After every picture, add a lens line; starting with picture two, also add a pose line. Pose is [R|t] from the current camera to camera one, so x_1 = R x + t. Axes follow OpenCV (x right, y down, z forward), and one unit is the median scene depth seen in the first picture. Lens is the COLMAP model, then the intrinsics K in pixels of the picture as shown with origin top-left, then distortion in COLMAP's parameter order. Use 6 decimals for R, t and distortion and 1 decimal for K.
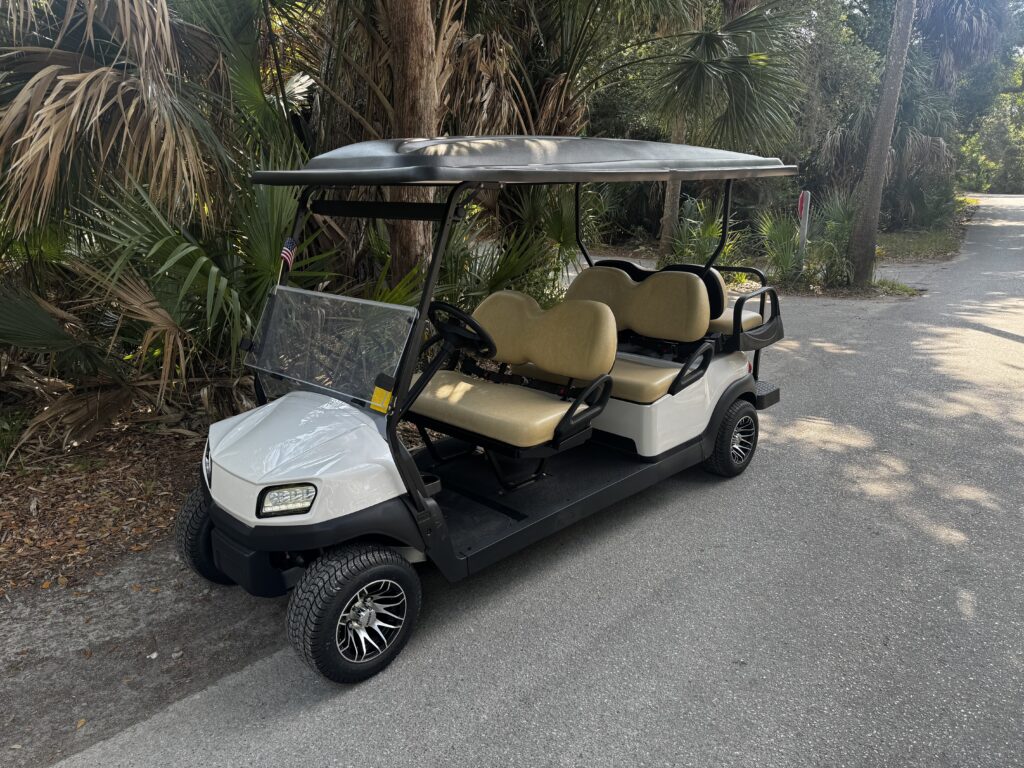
lens RADIAL K [[710.0, 0, 508.8], [0, 710.0, 397.4], [0, 0, 1]] dist [0.050706, -0.063661]
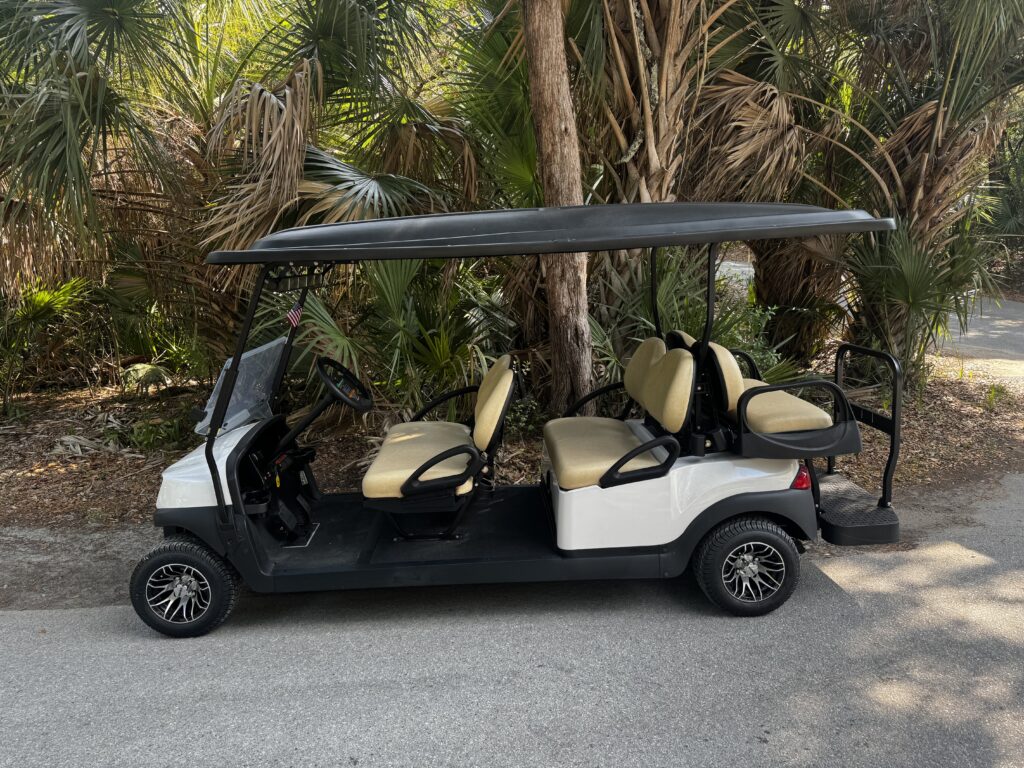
lens RADIAL K [[710.0, 0, 508.8], [0, 710.0, 397.4], [0, 0, 1]] dist [0.050706, -0.063661]
pose [[0.719974, 0.119224, -0.683683, 0.537350], [-0.164192, 0.986428, -0.000890, -0.068401], [0.674298, 0.112896, 0.729778, 0.196385]]
